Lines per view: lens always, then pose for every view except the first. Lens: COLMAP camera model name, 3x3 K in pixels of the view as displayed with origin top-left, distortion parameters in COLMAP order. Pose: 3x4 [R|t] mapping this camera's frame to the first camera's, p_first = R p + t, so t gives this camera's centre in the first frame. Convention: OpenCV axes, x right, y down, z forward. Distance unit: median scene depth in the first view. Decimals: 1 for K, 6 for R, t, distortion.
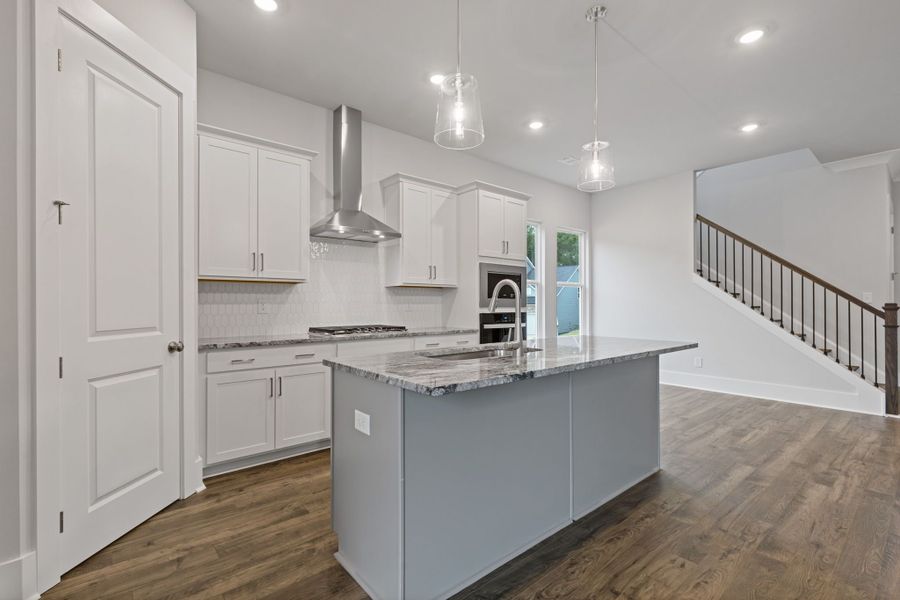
lens RADIAL K [[405.7, 0, 452.1], [0, 405.7, 303.6], [0, 0, 1]] dist [0.005431, 0.000254]
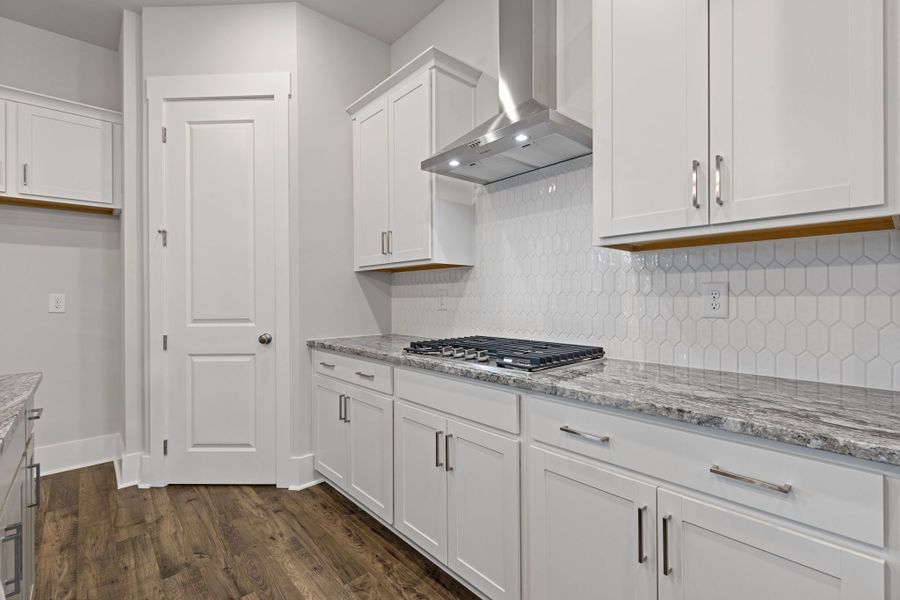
lens RADIAL K [[409.8, 0, 453.0], [0, 409.8, 295.1], [0, 0, 1]] dist [0.002457, -0.000103]
pose [[0.034418, -0.003150, -0.999403, 0.318155], [0.008297, 0.999961, -0.002866, -0.000354], [0.999373, -0.008193, 0.034443, 1.137085]]
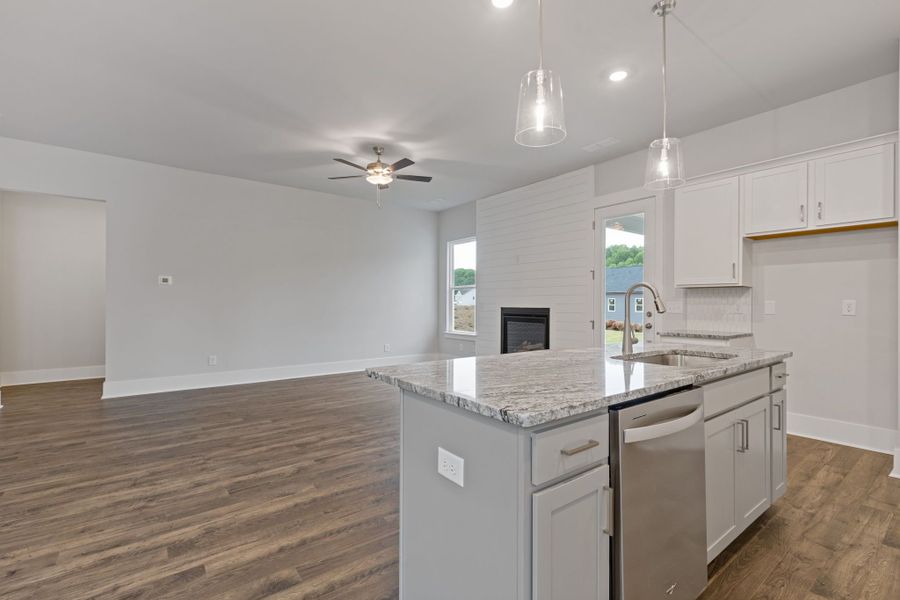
lens RADIAL K [[404.7, 0, 454.0], [0, 404.7, 300.5], [0, 0, 1]] dist [-0.000061, 0.000007]
pose [[-0.999122, -0.002187, 0.041845, 0.403113], [-0.002548, 0.999960, -0.008589, 0.000281], [-0.041825, -0.008688, -0.999087, 1.440938]]
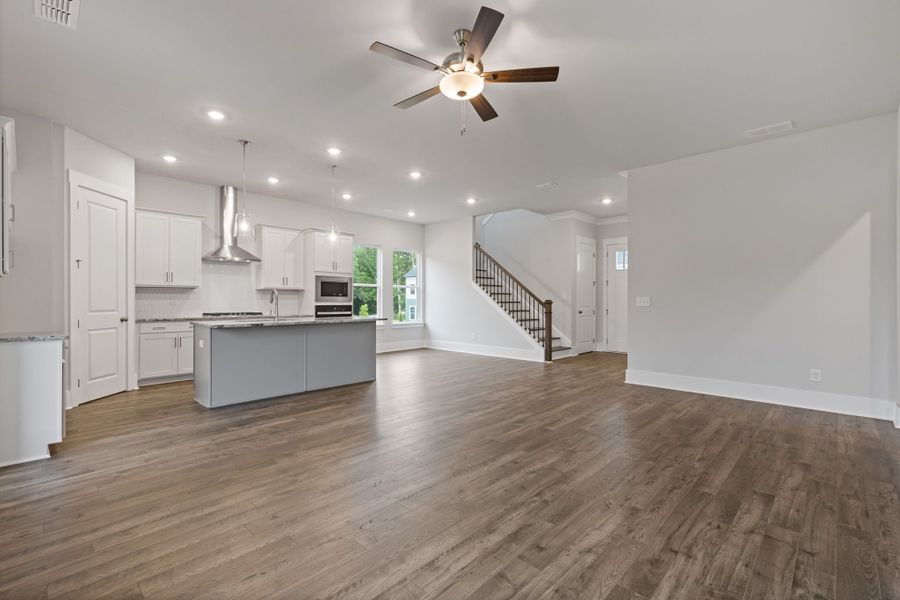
lens RADIAL K [[404.7, 0, 454.0], [0, 404.7, 300.5], [0, 0, 1]] dist [-0.000061, 0.000007]
pose [[0.993627, 0.002366, 0.112696, 0.638740], [-0.002536, 0.999996, 0.001364, -0.000805], [-0.112692, -0.001641, 0.993629, -1.039508]]
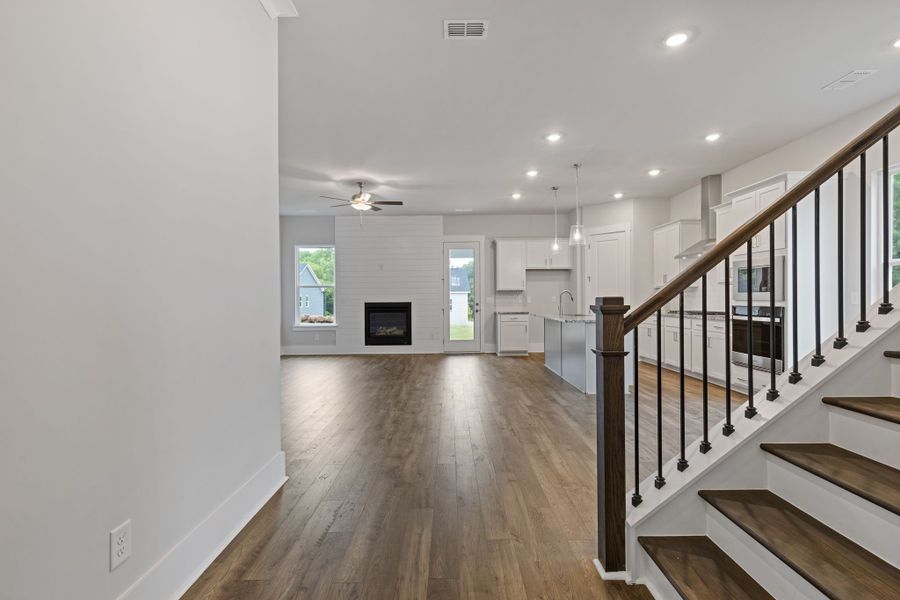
lens RADIAL K [[404.7, 0, 454.0], [0, 404.7, 300.5], [0, 0, 1]] dist [-0.000061, 0.000007]
pose [[-0.640934, 0.006667, -0.767567, 2.086211], [0.007474, 0.999969, 0.002444, 0.001006], [0.767560, -0.004170, -0.640964, 1.597229]]
